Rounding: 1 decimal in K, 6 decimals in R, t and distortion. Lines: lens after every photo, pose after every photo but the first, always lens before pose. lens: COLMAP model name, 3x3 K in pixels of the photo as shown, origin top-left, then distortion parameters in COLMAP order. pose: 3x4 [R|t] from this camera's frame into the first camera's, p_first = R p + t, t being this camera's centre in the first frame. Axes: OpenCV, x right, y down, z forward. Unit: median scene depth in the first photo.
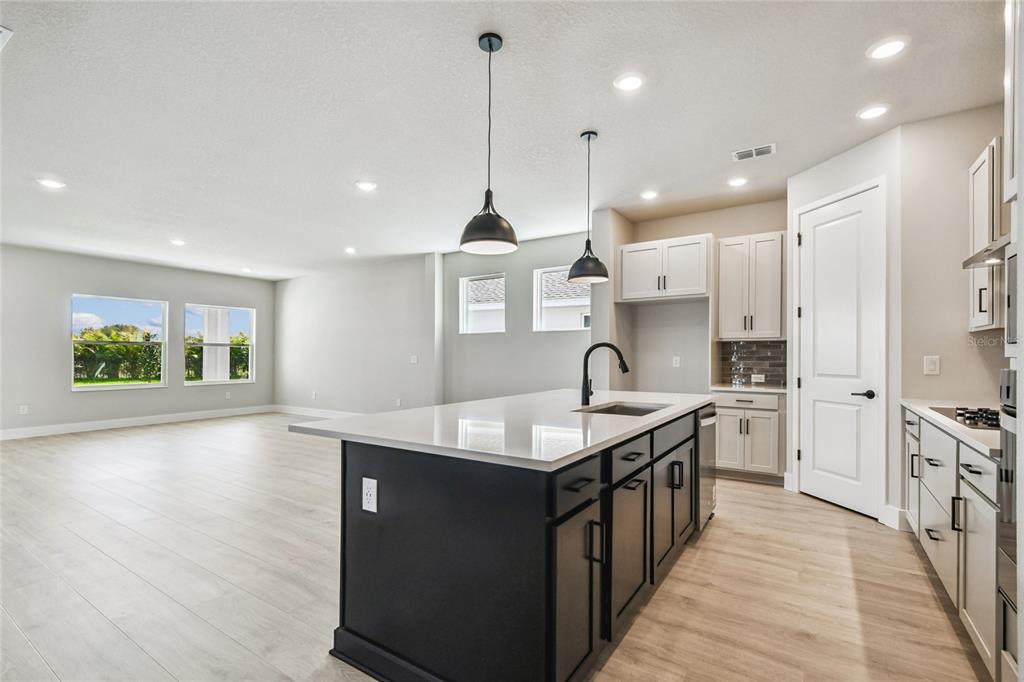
lens RADIAL K [[455.1, 0, 526.6], [0, 455.1, 356.1], [0, 0, 1]] dist [0.002855, 0.000262]
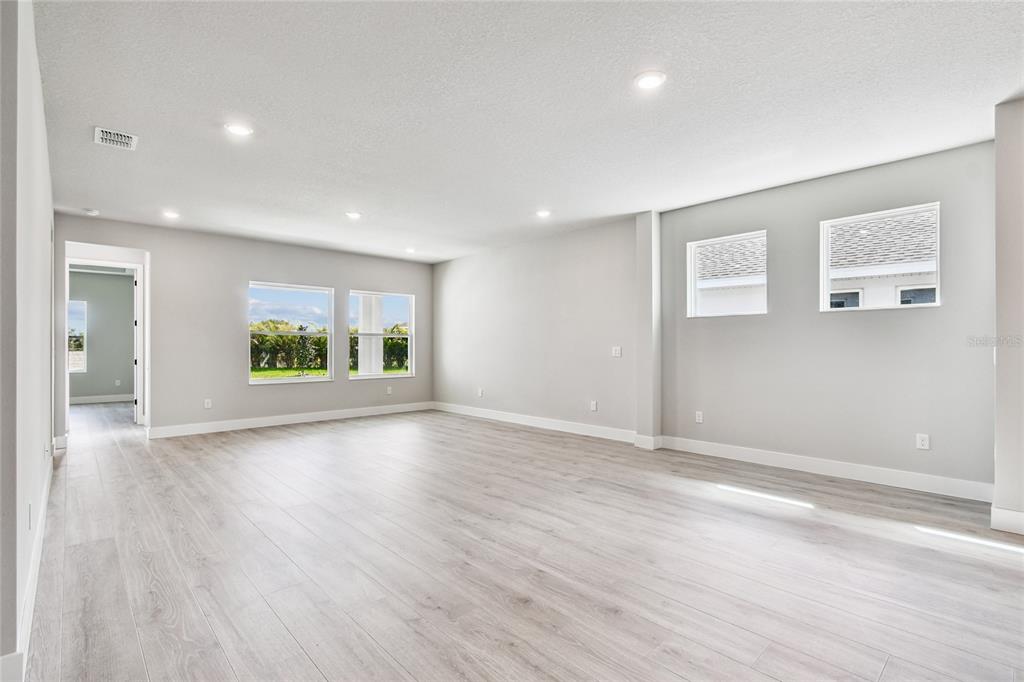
lens RADIAL K [[455.3, 0, 512.0], [0, 455.3, 341.0], [0, 0, 1]] dist [-0.002614, -0.000280]
pose [[0.973221, -0.003496, -0.229843, -0.200093], [0.001078, 0.999943, -0.010646, -0.002214], [0.229867, 0.010113, 0.973170, 0.166081]]
